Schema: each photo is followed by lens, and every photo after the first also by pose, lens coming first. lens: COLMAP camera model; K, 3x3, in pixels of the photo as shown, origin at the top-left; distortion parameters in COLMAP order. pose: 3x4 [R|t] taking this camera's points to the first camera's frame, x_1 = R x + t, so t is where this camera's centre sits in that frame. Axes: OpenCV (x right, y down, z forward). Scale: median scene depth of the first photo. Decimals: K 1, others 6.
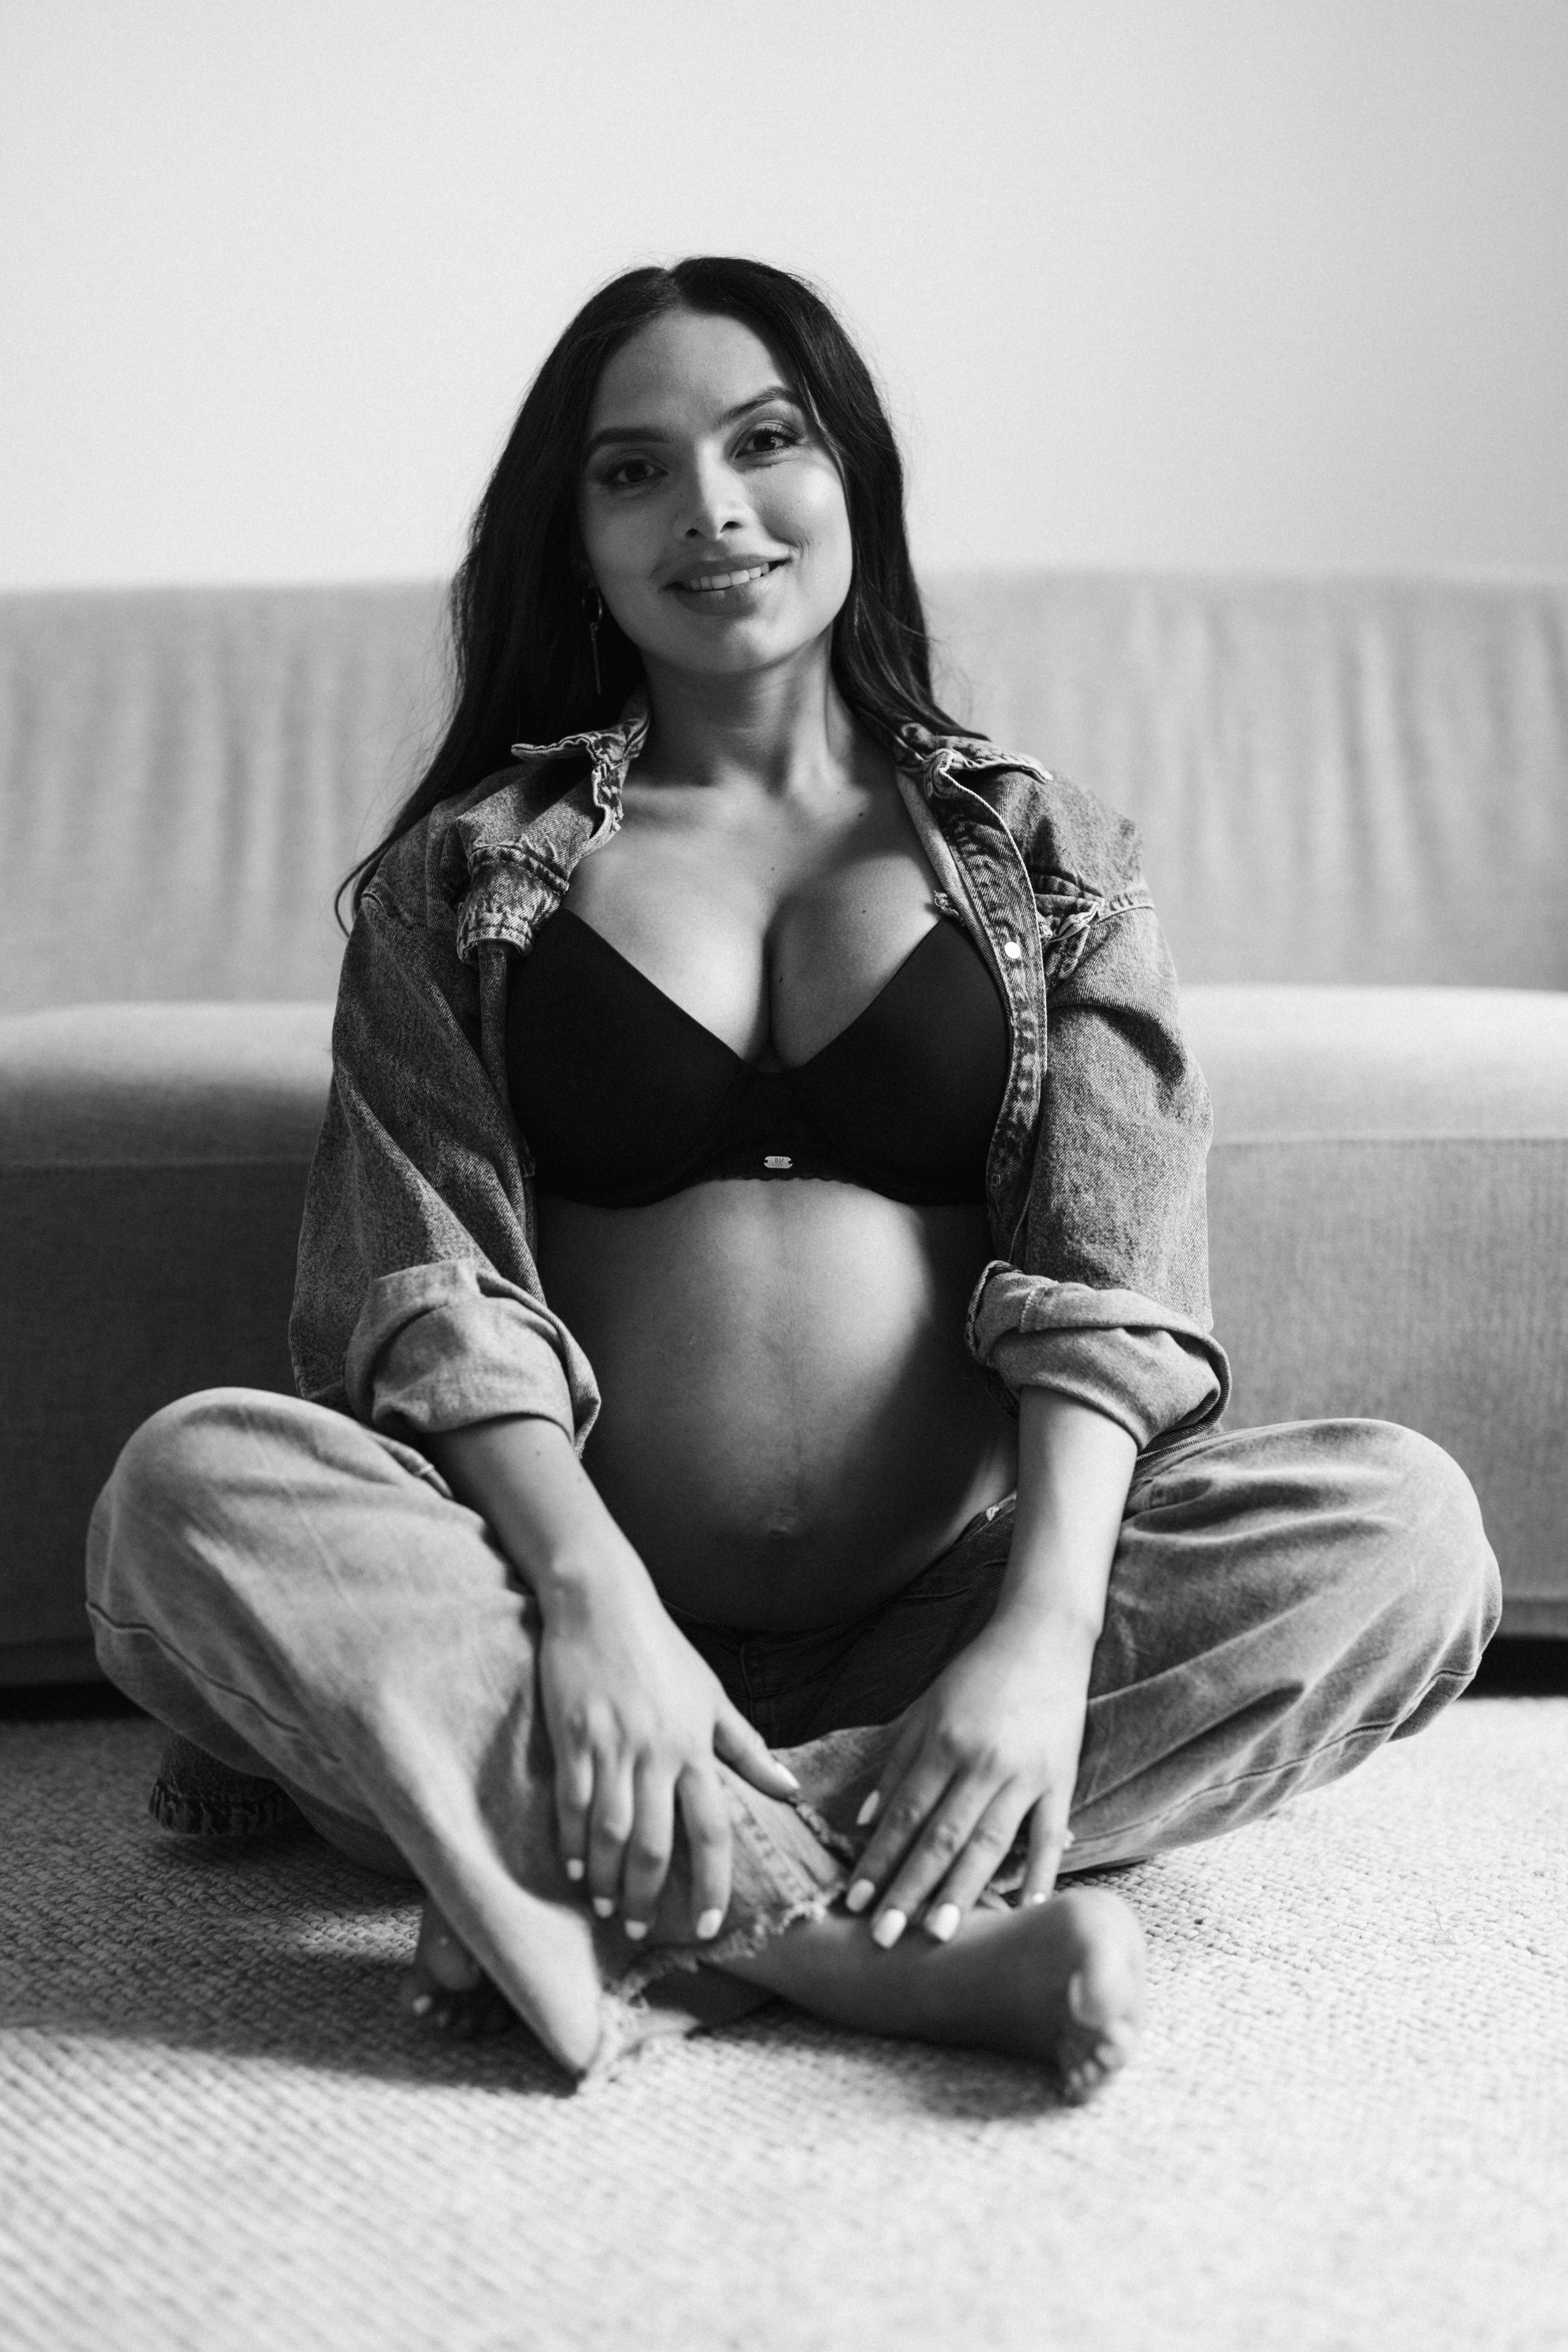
lens RADIAL K [[3213.4, 0, 790.6], [0, 3213.4, 1169.3], [0, 0, 1]] dist [0.075821, 0.000000]
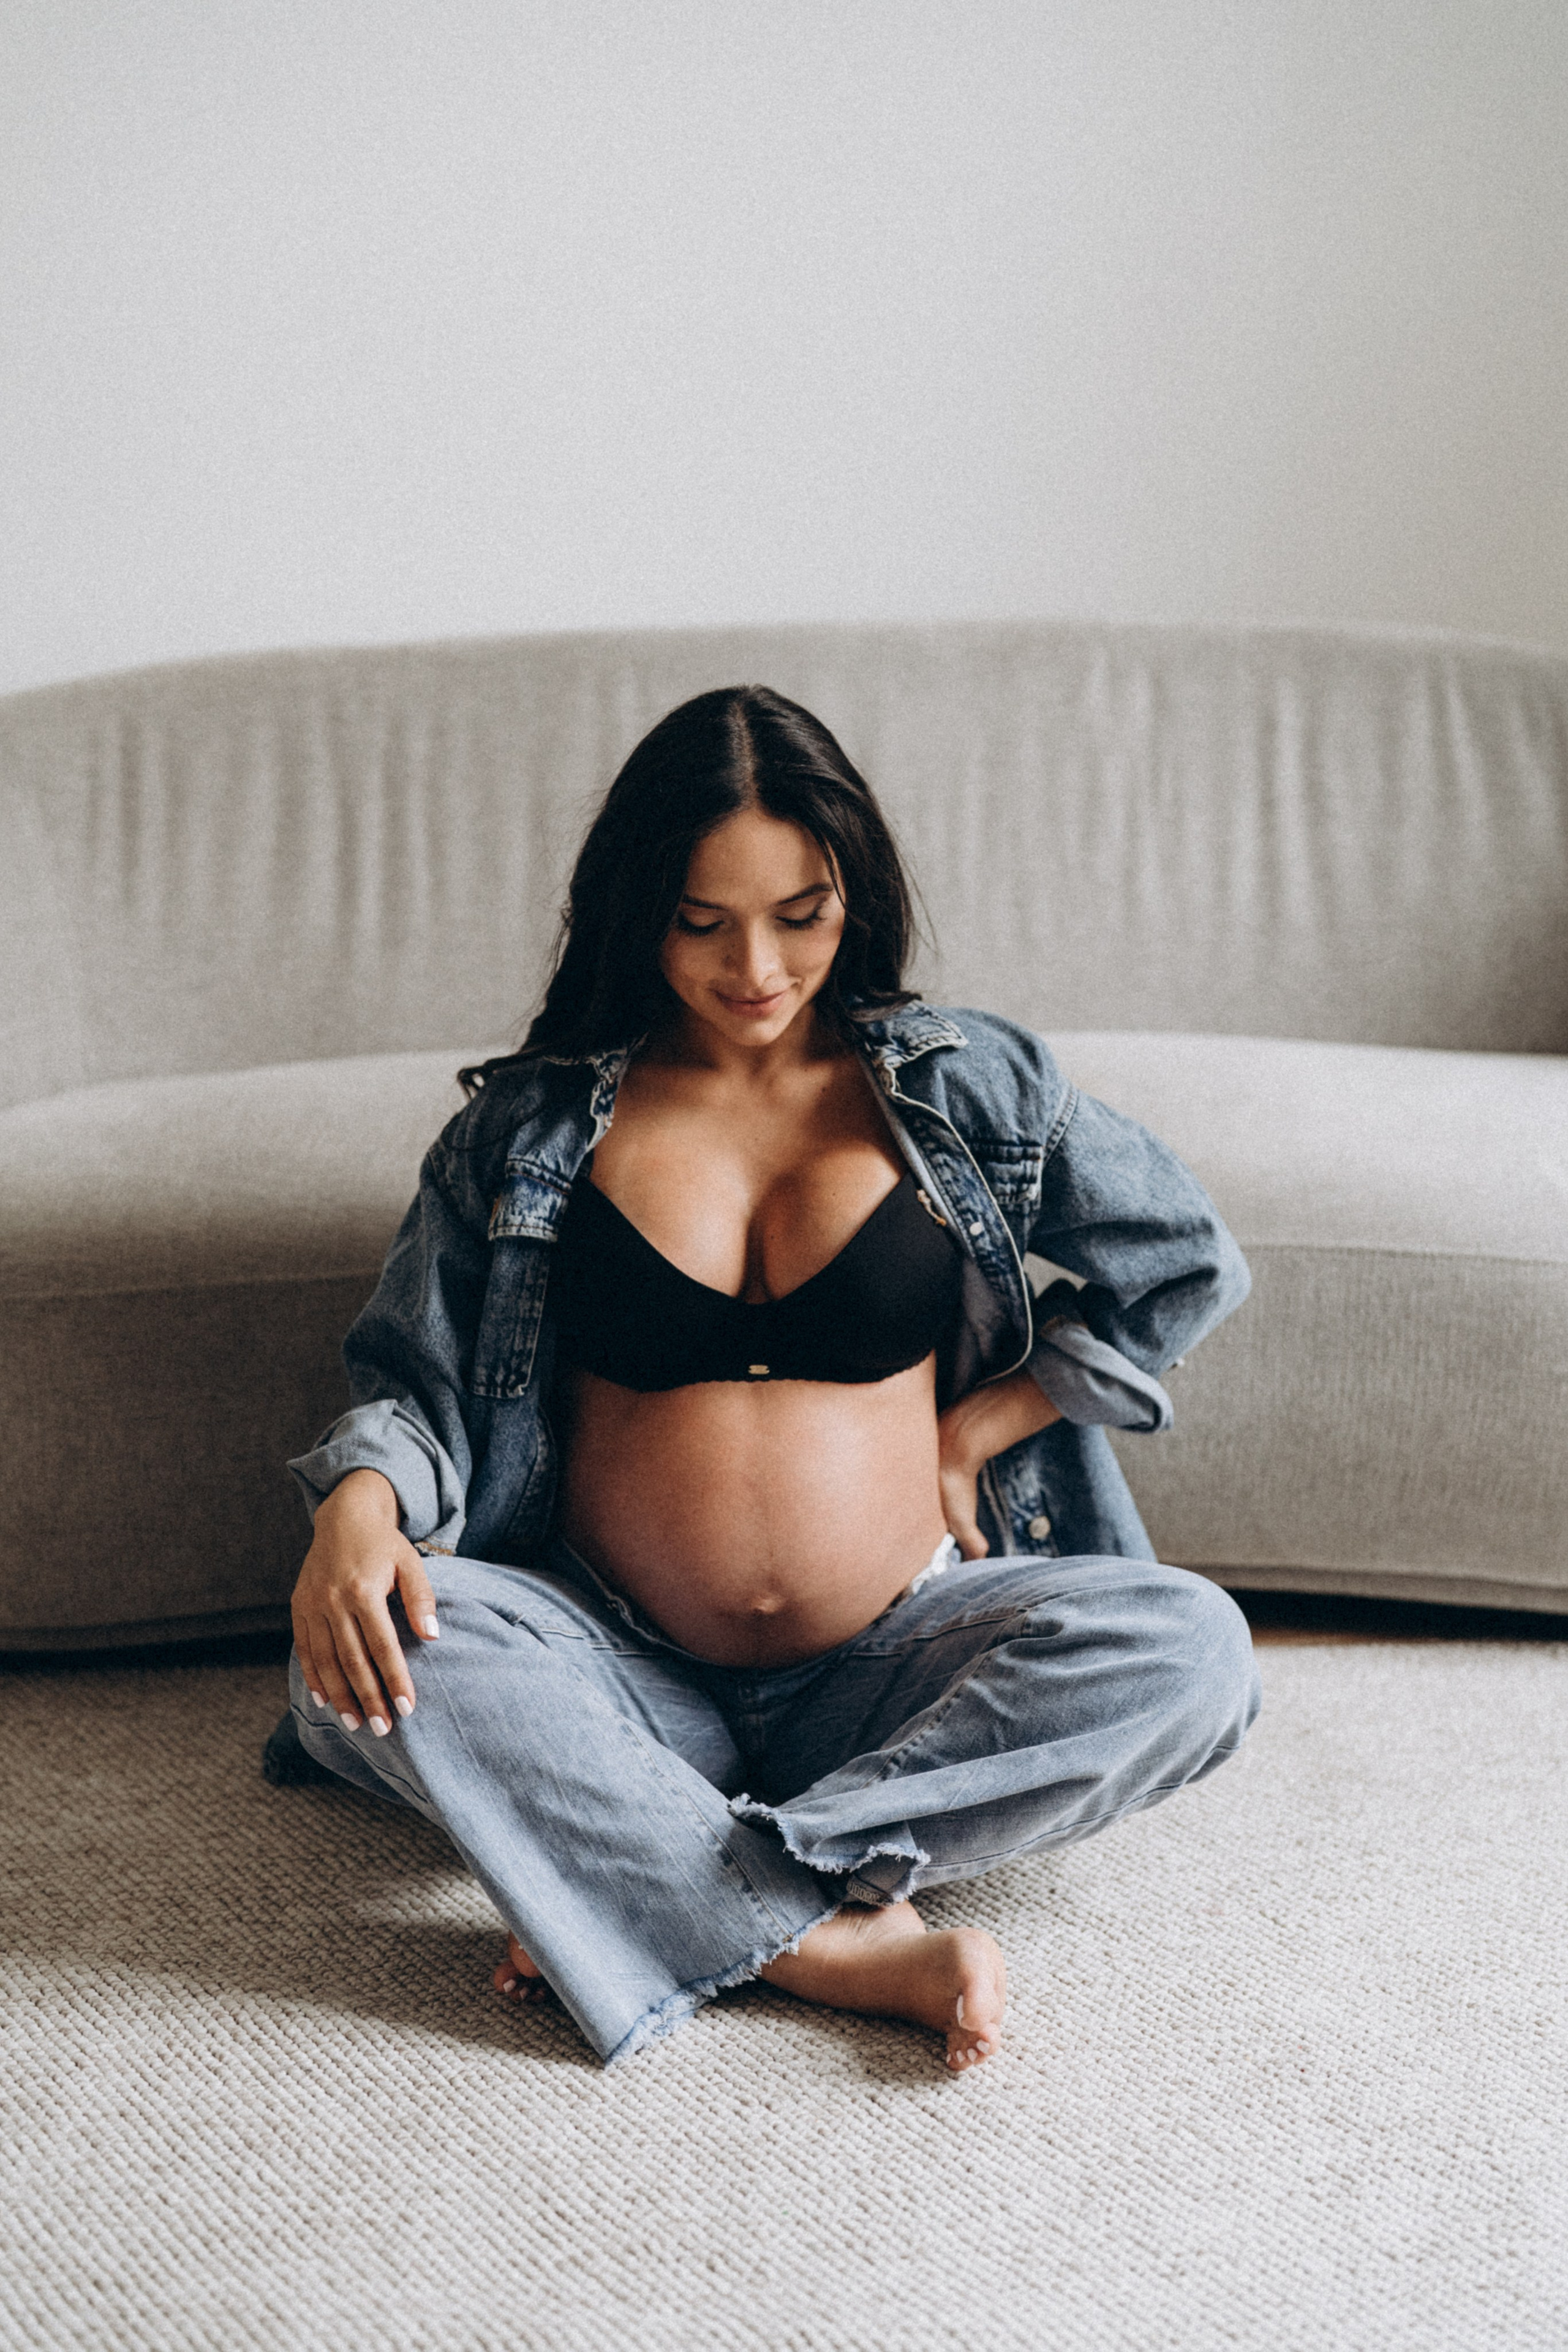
lens RADIAL K [[3213.4, 0, 778.1], [0, 3213.4, 1184.3], [0, 0, 1]] dist [0.075821, 0.000000]
pose [[0.999670, 0.003235, -0.025487, 0.039383], [0.000773, 0.987807, 0.155683, -0.304688], [0.025680, -0.155651, 0.987478, -0.380826]]
